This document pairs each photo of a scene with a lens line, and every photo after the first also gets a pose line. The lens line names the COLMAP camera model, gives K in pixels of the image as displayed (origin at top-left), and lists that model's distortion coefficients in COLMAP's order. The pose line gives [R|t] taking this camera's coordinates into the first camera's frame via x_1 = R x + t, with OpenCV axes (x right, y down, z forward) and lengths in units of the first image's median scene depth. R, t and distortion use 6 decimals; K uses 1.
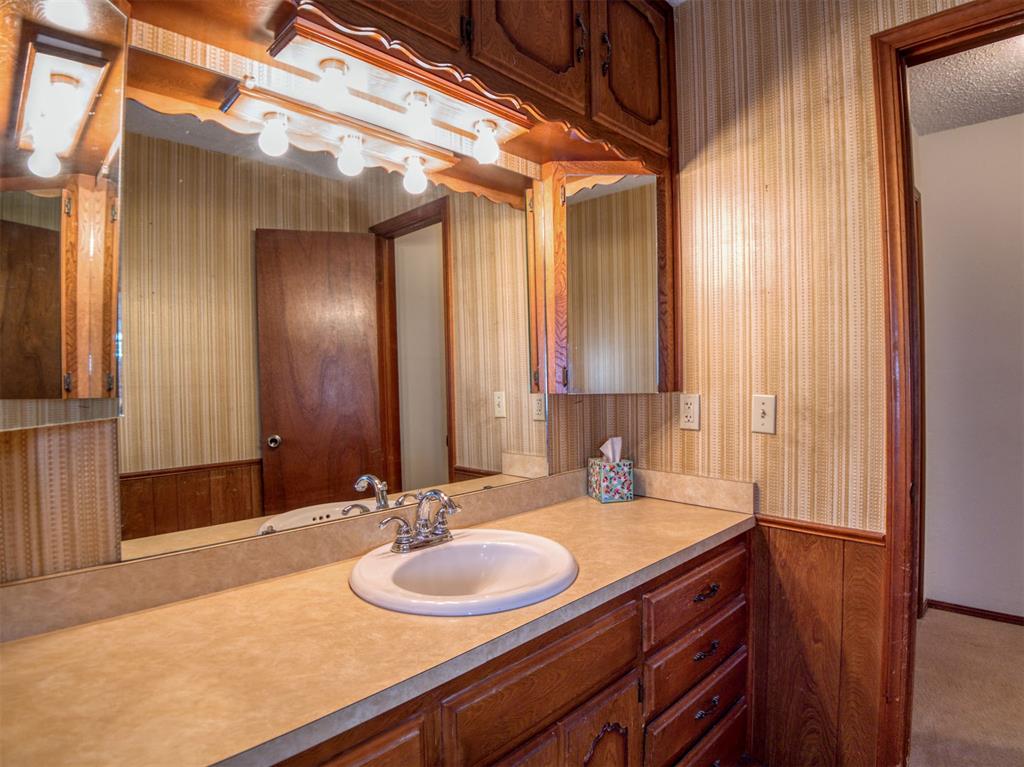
lens RADIAL K [[555.4, 0, 513.1], [0, 555.4, 384.9], [0, 0, 1]] dist [-0.049853, -0.009164]
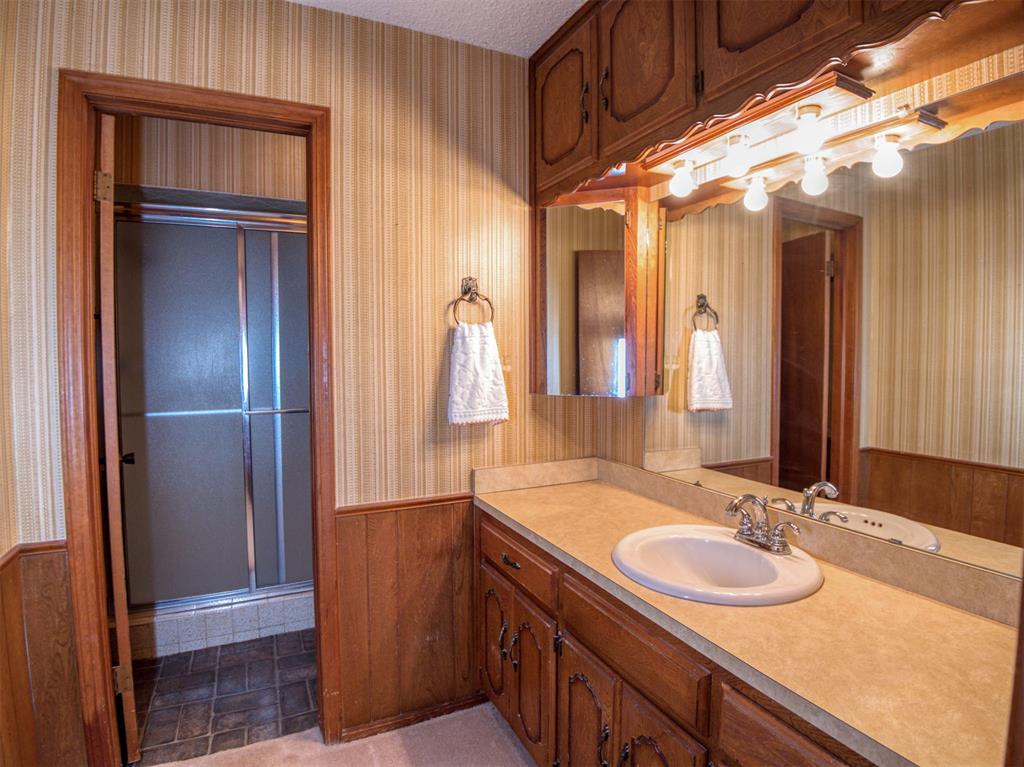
lens RADIAL K [[555.4, 0, 512.5], [0, 555.4, 377.4], [0, 0, 1]] dist [-0.049853, -0.009164]
pose [[-0.332808, 0.062568, -0.940916, 1.159241], [-0.006777, 0.997612, 0.068735, -0.126151], [0.942970, 0.029252, -0.331590, 1.048051]]
